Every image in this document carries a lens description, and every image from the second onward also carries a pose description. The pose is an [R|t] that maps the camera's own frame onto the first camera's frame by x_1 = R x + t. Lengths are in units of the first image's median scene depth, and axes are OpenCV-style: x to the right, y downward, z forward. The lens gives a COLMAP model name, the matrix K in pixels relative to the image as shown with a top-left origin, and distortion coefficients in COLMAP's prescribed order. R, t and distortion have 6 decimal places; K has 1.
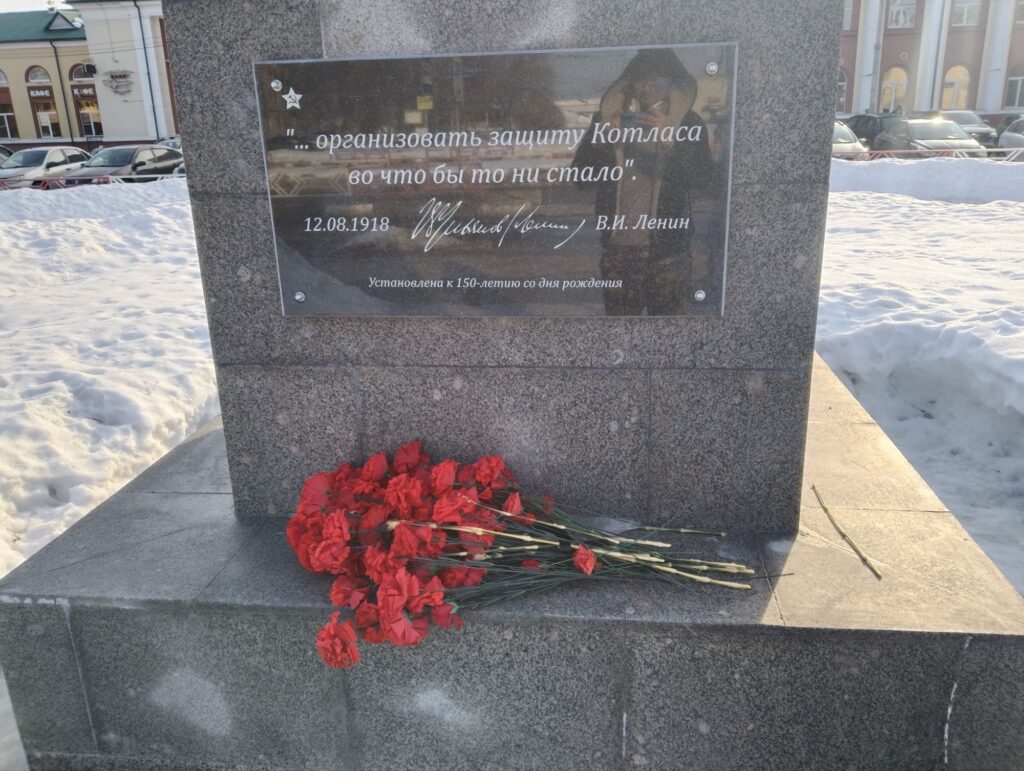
lens RADIAL K [[862.0, 0, 509.2], [0, 862.0, 376.4], [0, 0, 1]] dist [0.030074, -0.021880]
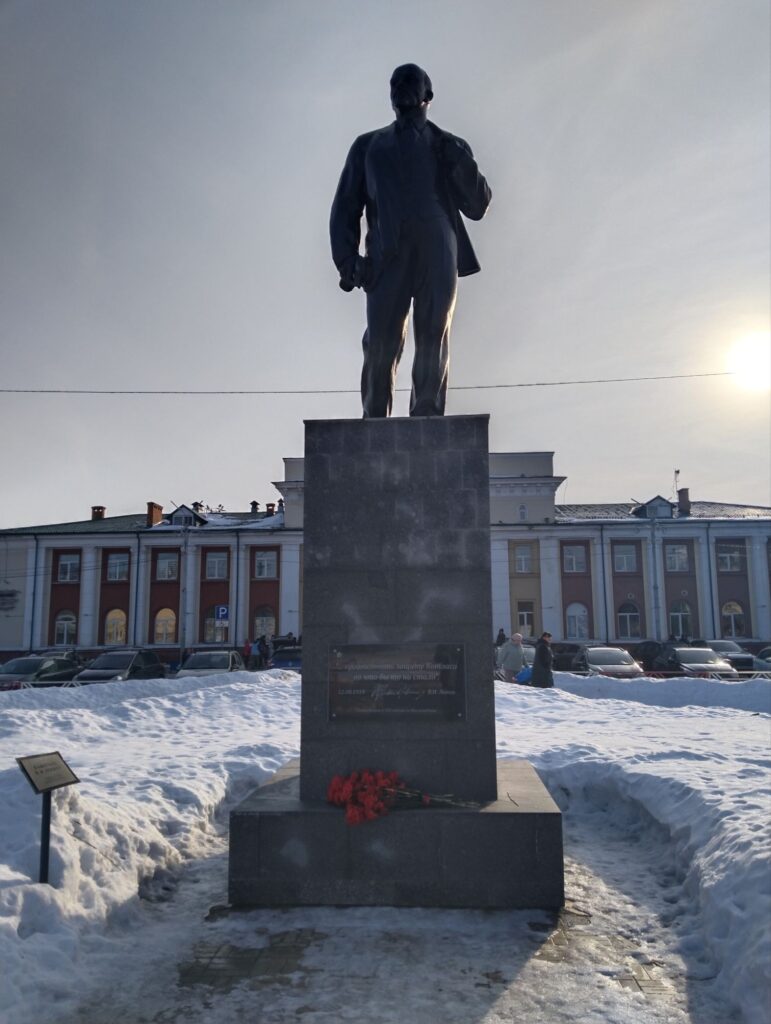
lens RADIAL K [[786.4, 0, 392.0], [0, 786.4, 503.4], [0, 0, 1]] dist [0.007574, -0.034191]
pose [[0.998532, 0.026478, 0.047259, -0.077980], [-0.002821, 0.896634, -0.442764, 0.200222], [-0.054098, 0.441981, 0.895392, -0.793475]]
